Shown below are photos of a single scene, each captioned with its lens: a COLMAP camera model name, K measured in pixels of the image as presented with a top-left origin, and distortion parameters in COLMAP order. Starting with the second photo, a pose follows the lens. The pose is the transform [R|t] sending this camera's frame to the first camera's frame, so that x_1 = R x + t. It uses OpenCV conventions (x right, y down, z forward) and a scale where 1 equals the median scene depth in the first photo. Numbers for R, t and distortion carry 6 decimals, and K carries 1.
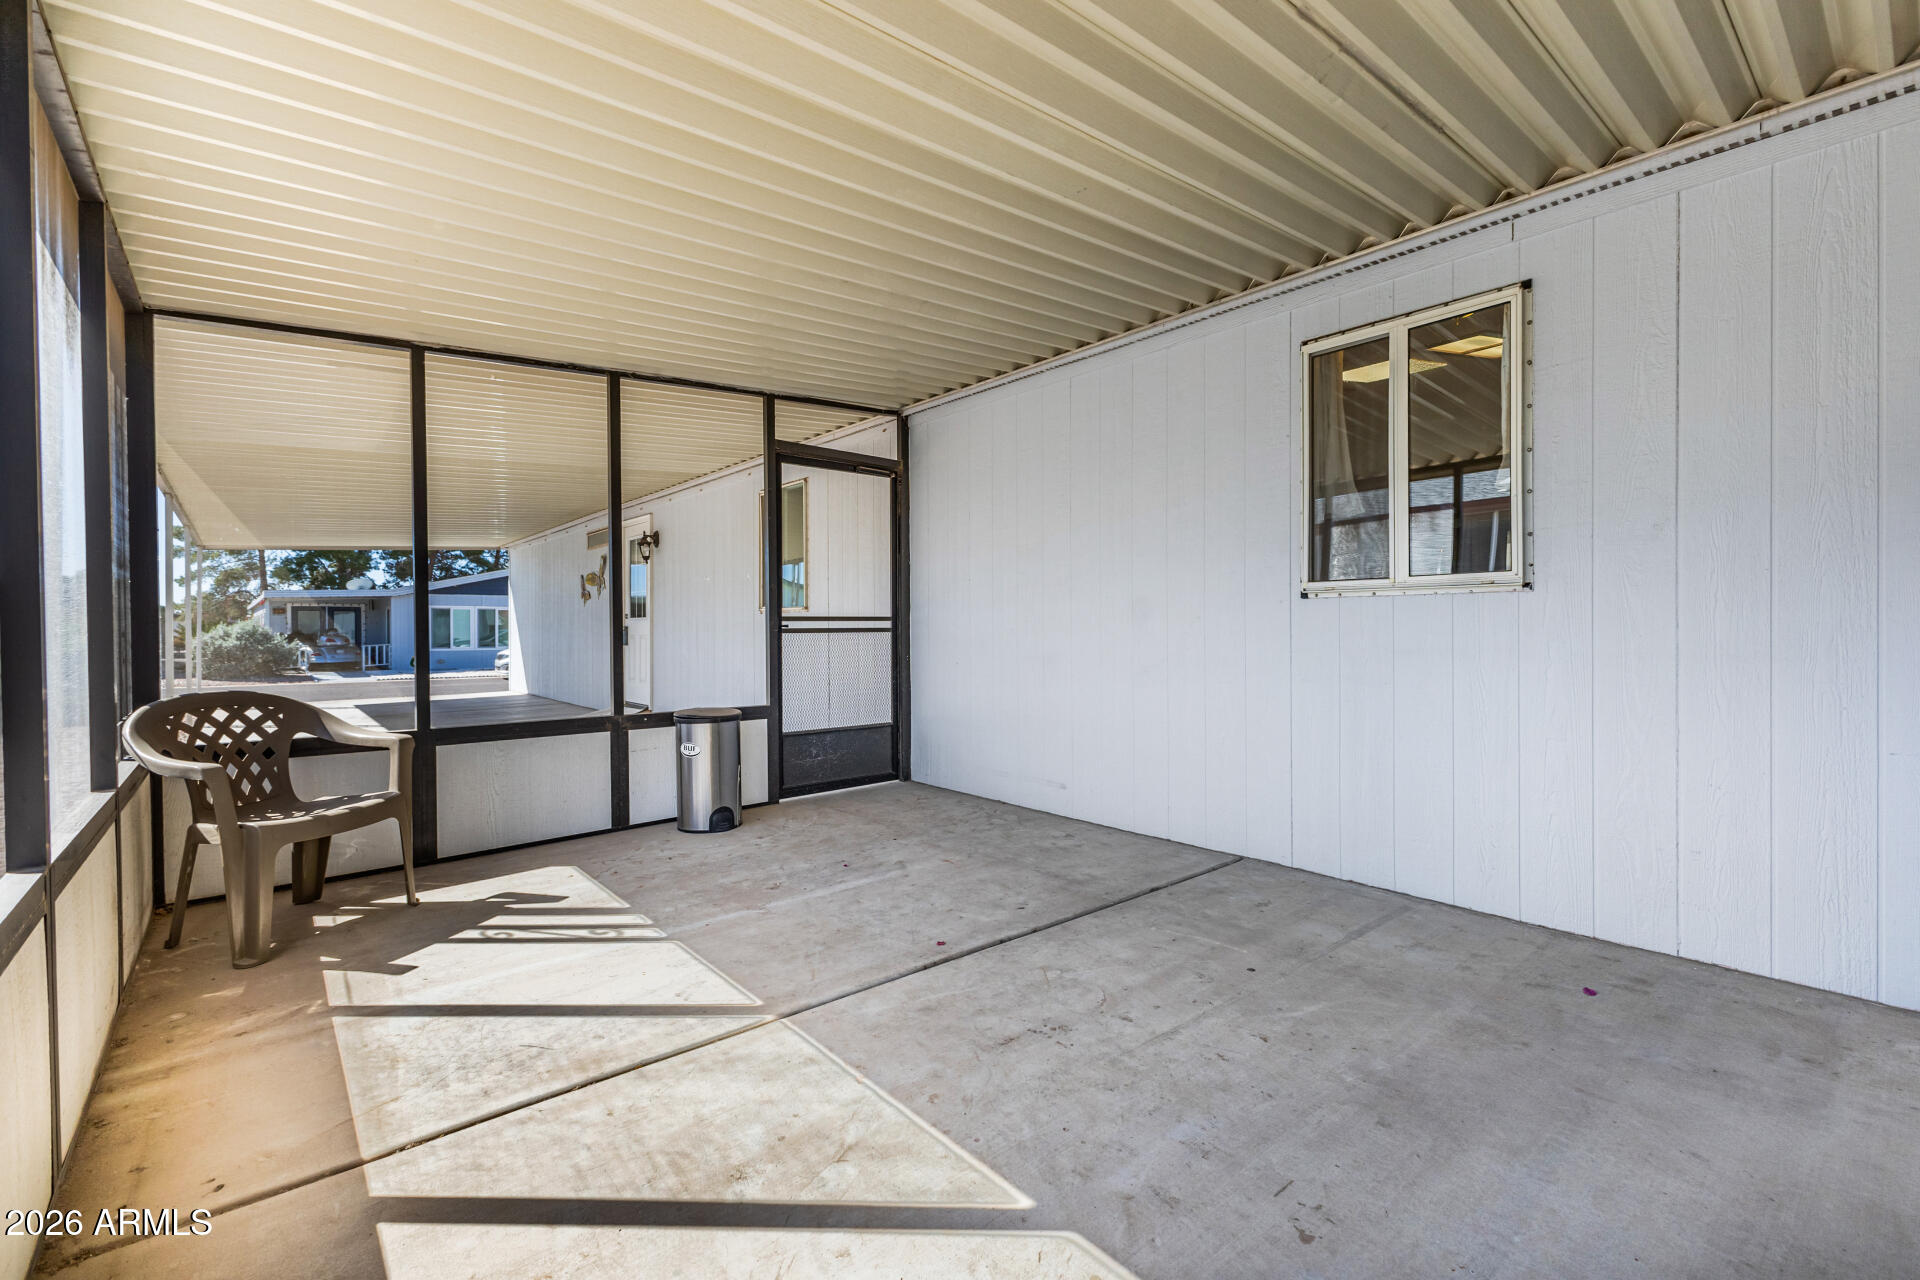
lens RADIAL K [[823.0, 0, 955.6], [0, 823.0, 624.8], [0, 0, 1]] dist [0.013566, -0.004574]
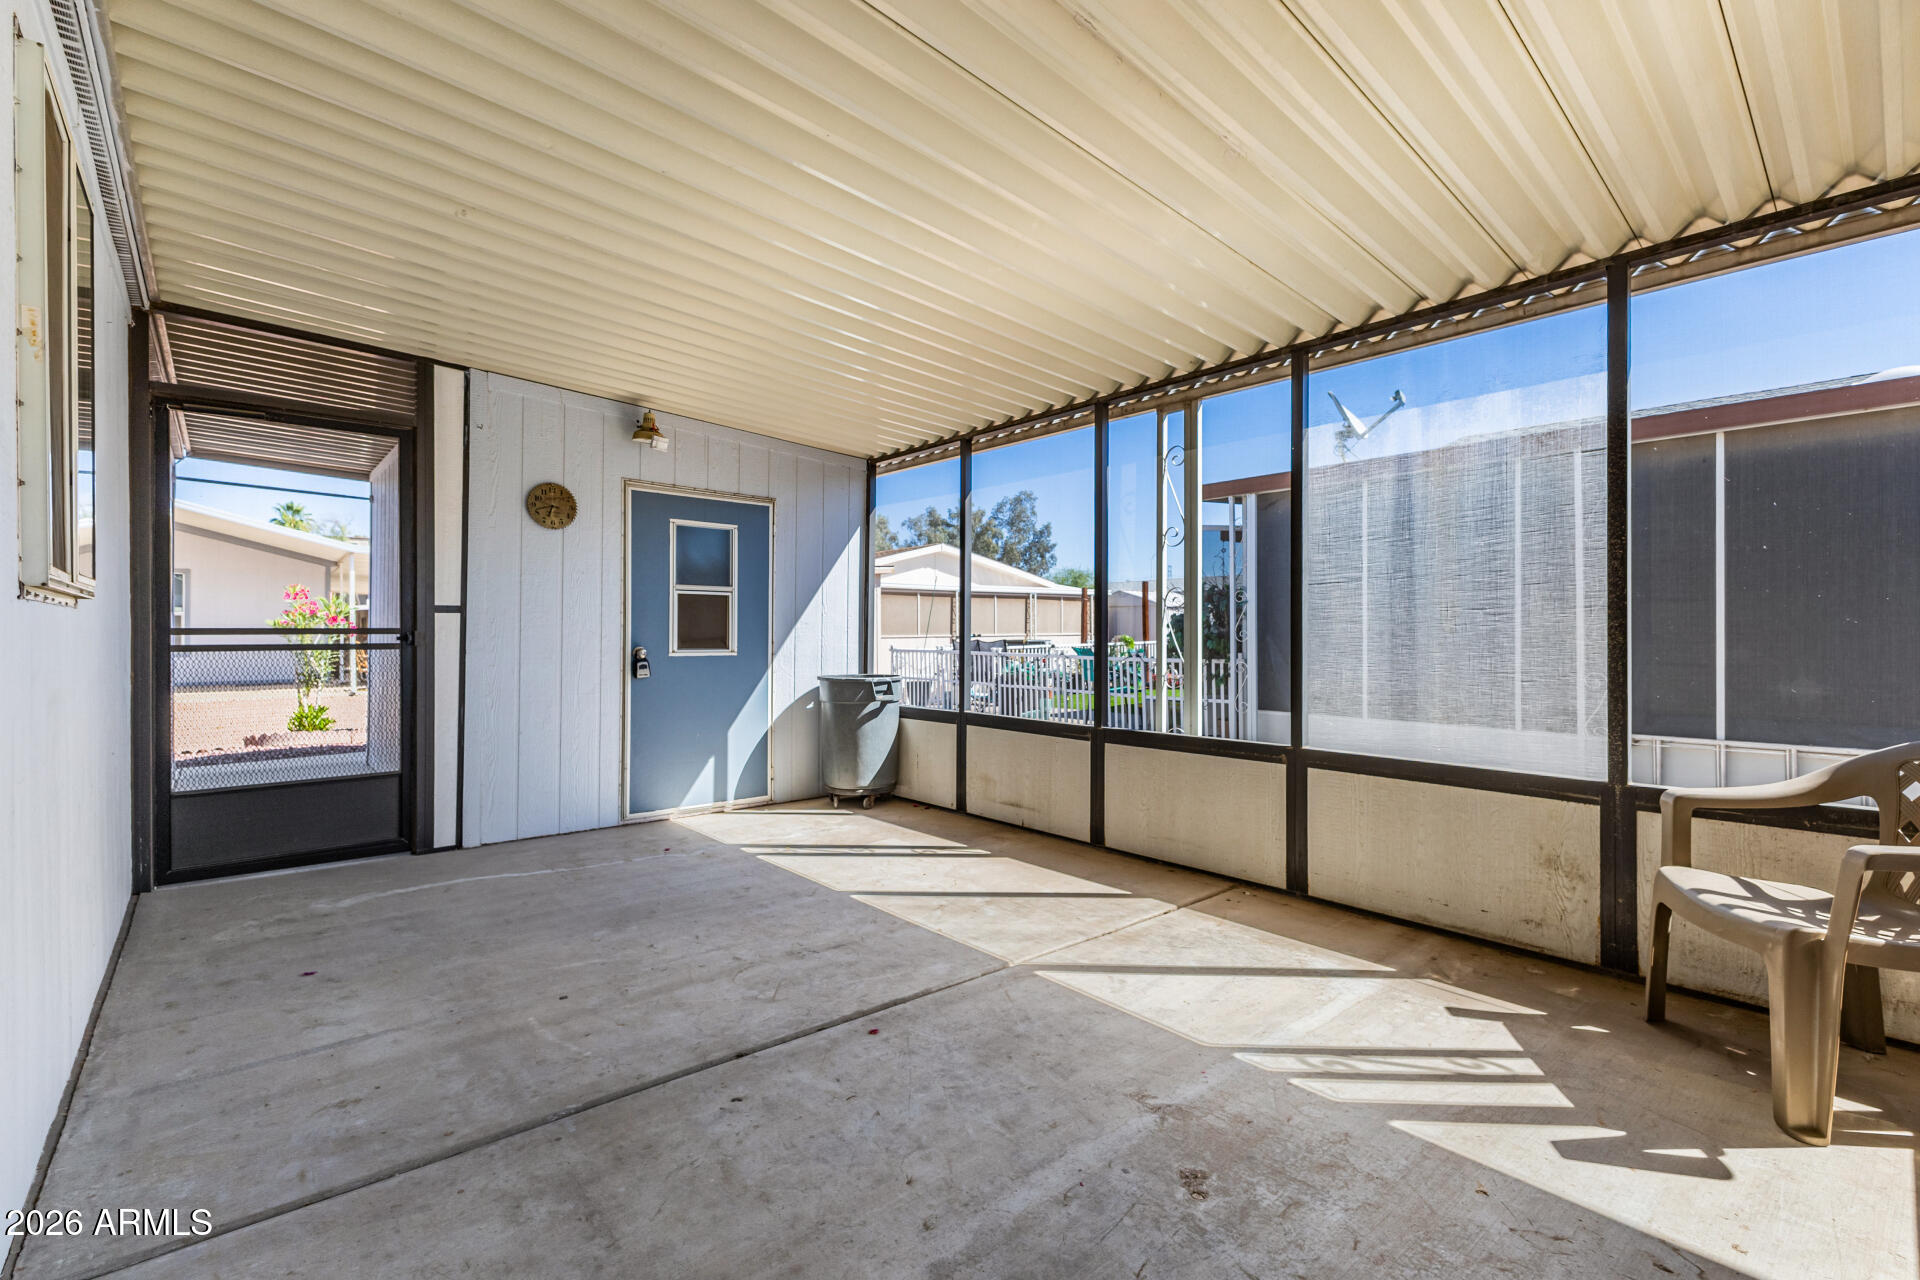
lens RADIAL K [[823.0, 0, 955.6], [0, 823.0, 624.8], [0, 0, 1]] dist [0.013566, -0.004574]
pose [[-0.999824, 0.009078, -0.016396, -0.090811], [0.009282, 0.999880, -0.012422, -0.009858], [0.016282, -0.012572, -0.999788, 1.863112]]
